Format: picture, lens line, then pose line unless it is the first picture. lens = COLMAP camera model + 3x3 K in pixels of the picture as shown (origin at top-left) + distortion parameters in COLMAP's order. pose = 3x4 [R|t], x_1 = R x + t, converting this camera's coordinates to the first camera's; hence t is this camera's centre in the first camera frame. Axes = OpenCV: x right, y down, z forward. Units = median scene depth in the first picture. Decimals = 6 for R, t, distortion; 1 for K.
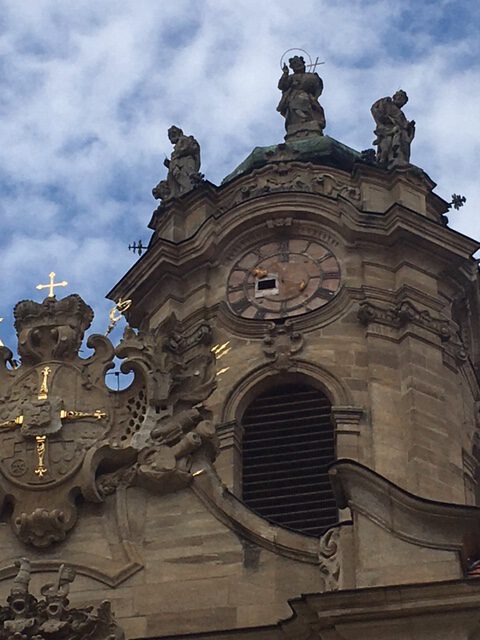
lens RADIAL K [[2062.7, 0, 240.0], [0, 2062.7, 320.0], [0, 0, 1]] dist [0.034731, 0.046238]
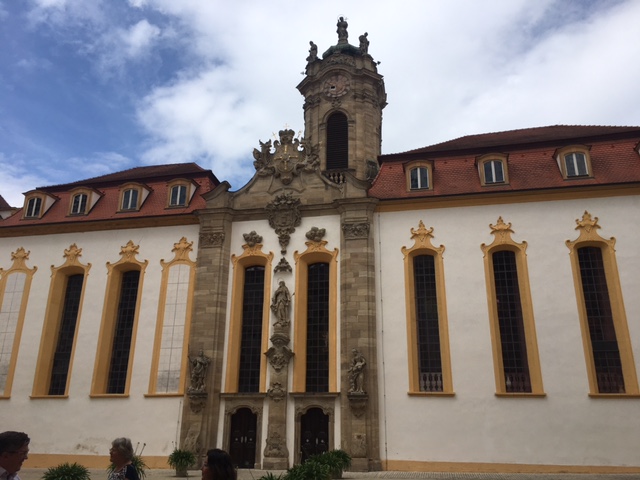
lens RADIAL K [[531.6, 0, 320.0], [0, 531.6, 240.0], [0, 0, 1]] dist [0.037694, -0.003224]
pose [[0.999836, 0.001968, -0.017986, 0.007254], [0.004851, 0.928510, 0.371276, -0.143451], [0.017431, -0.371303, 0.928348, -0.163495]]
